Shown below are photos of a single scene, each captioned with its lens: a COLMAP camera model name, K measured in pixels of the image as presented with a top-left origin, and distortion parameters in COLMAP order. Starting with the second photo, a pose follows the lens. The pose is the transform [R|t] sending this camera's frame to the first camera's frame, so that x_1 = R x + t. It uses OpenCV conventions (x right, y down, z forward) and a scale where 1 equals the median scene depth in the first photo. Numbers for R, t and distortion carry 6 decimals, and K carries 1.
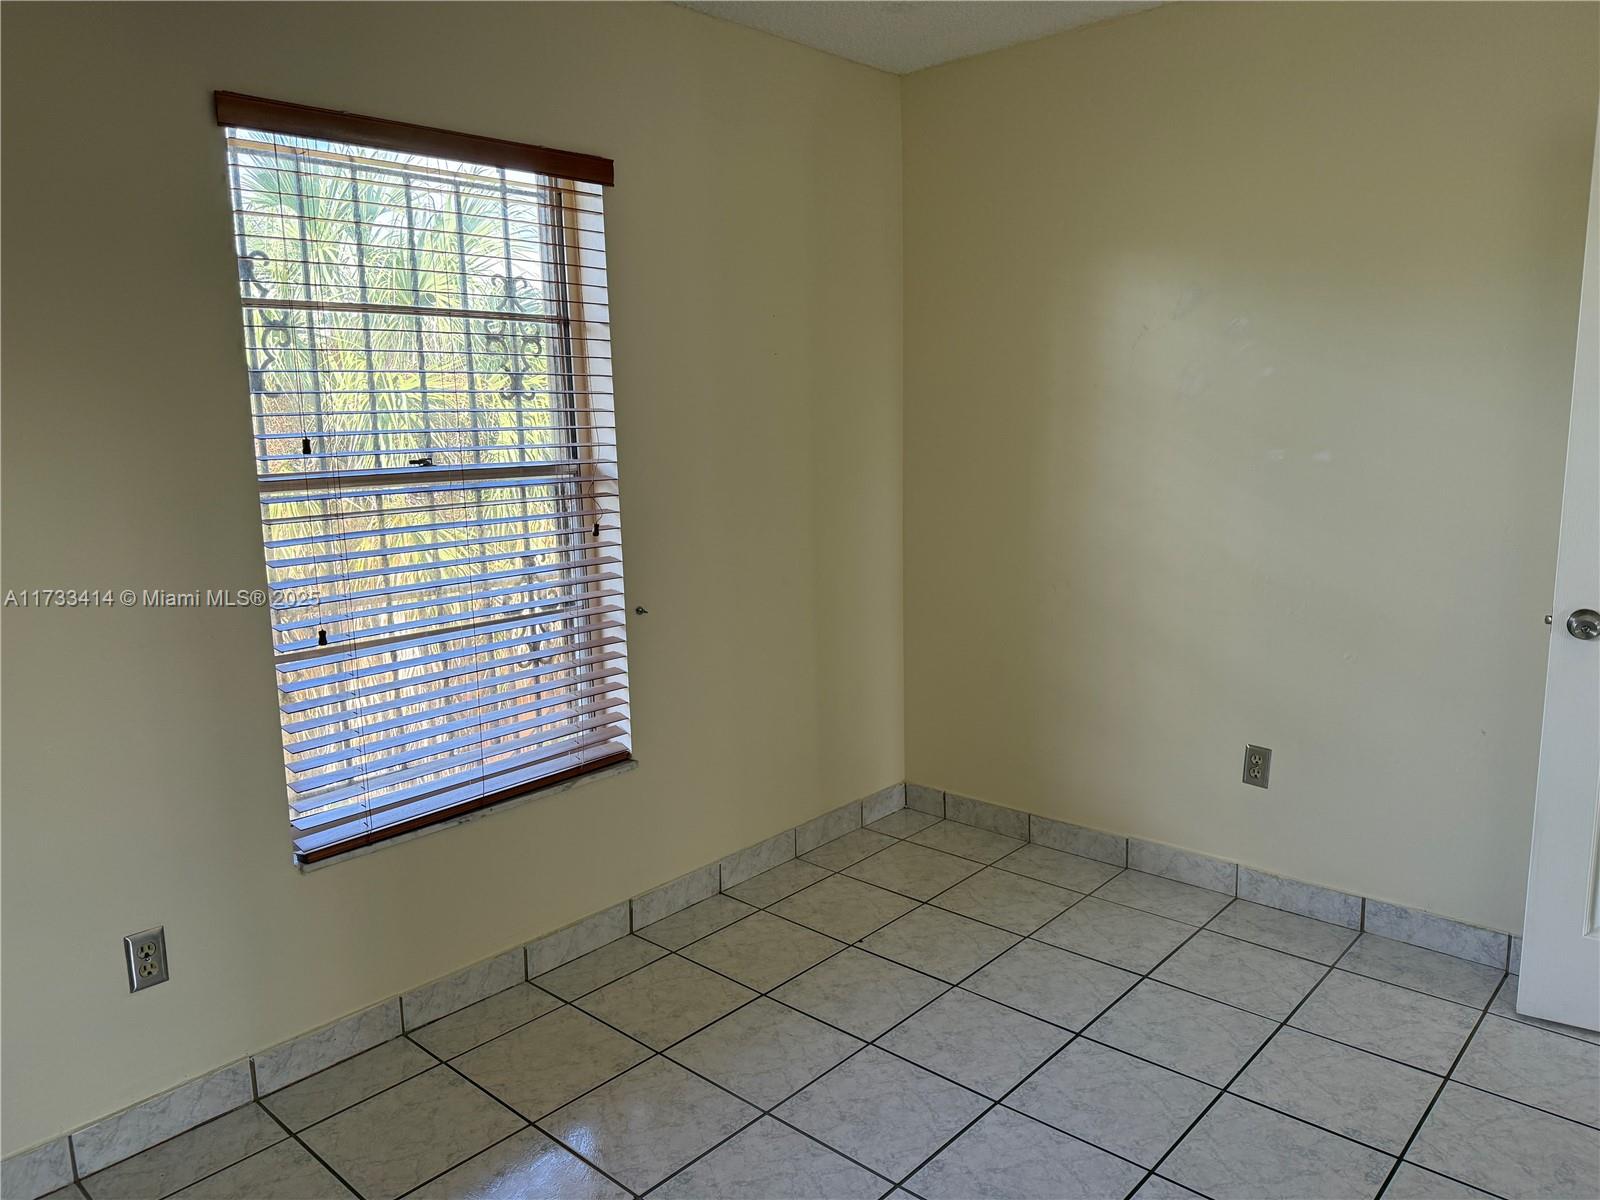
lens RADIAL K [[1131.6, 0, 802.9], [0, 1131.6, 592.2], [0, 0, 1]] dist [0.057045, -0.086135]
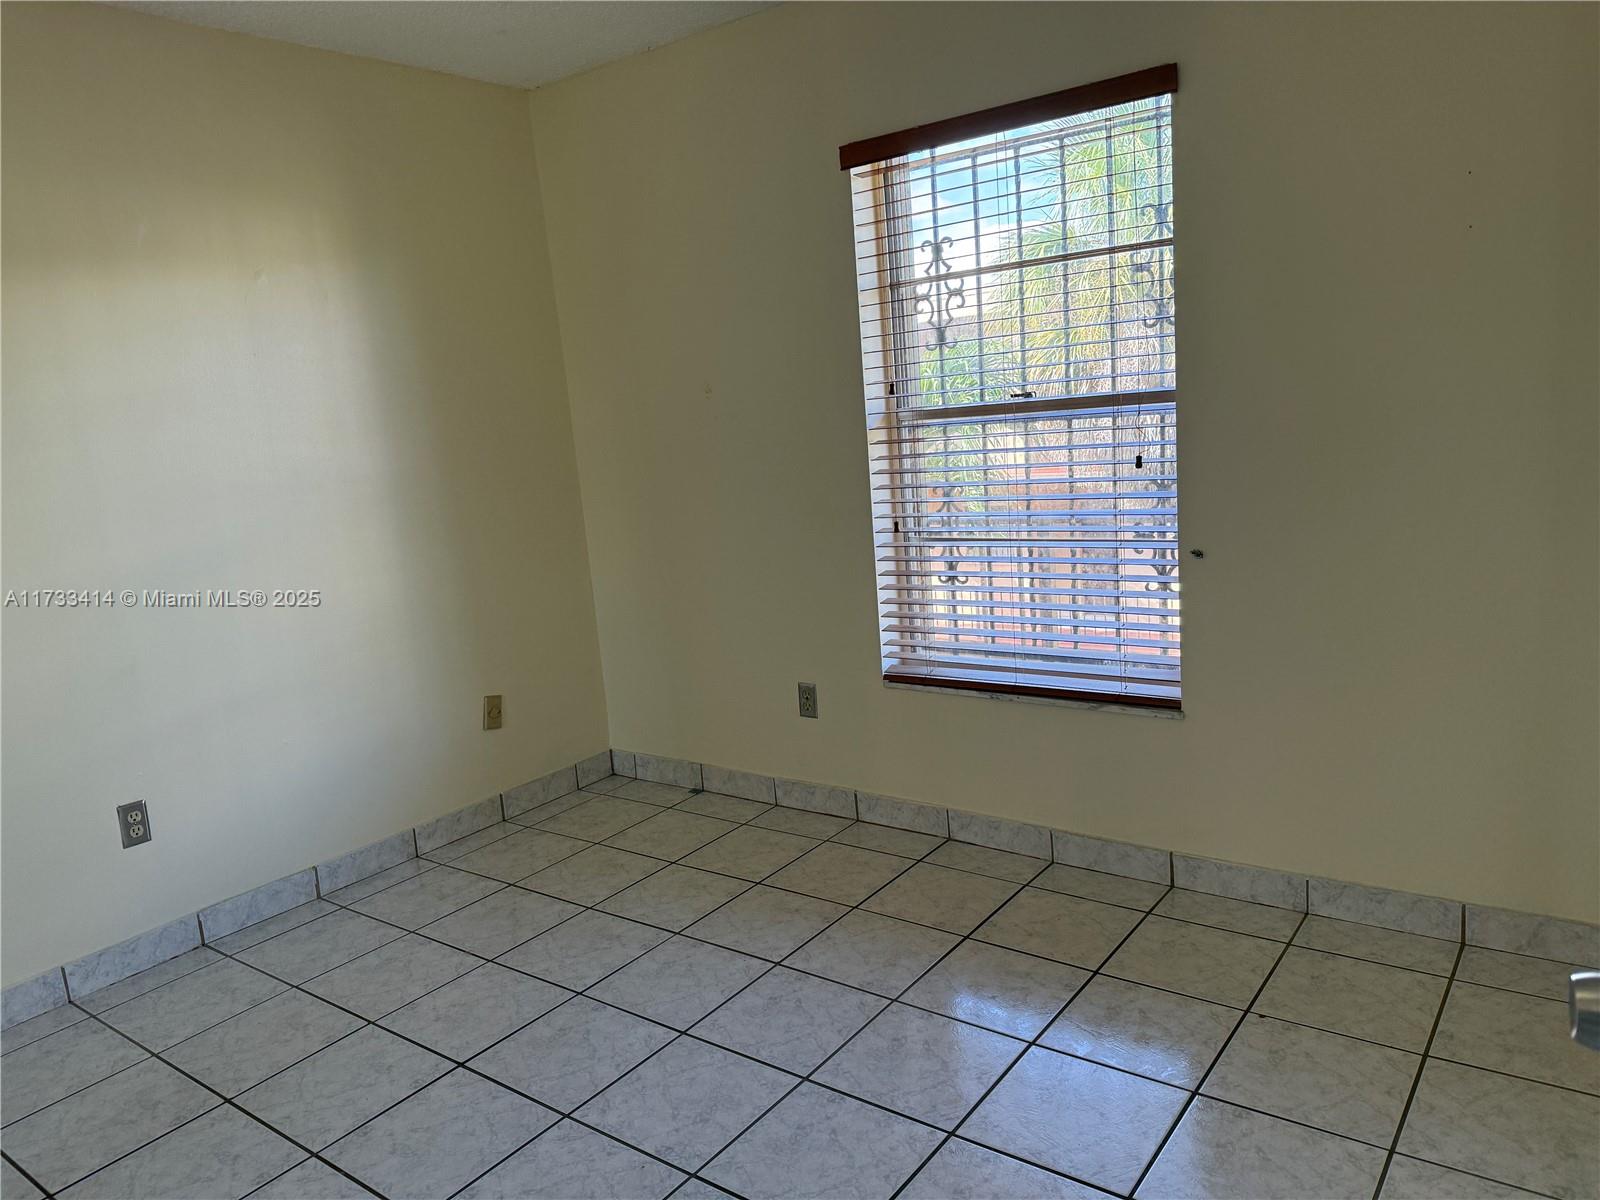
lens RADIAL K [[1131.6, 0, 802.9], [0, 1131.6, 592.2], [0, 0, 1]] dist [0.057045, -0.086135]
pose [[0.083780, 0.179742, -0.980140, 0.806066], [-0.085305, 0.981281, 0.172660, -0.092810], [0.992826, 0.069146, 0.097544, 0.650834]]
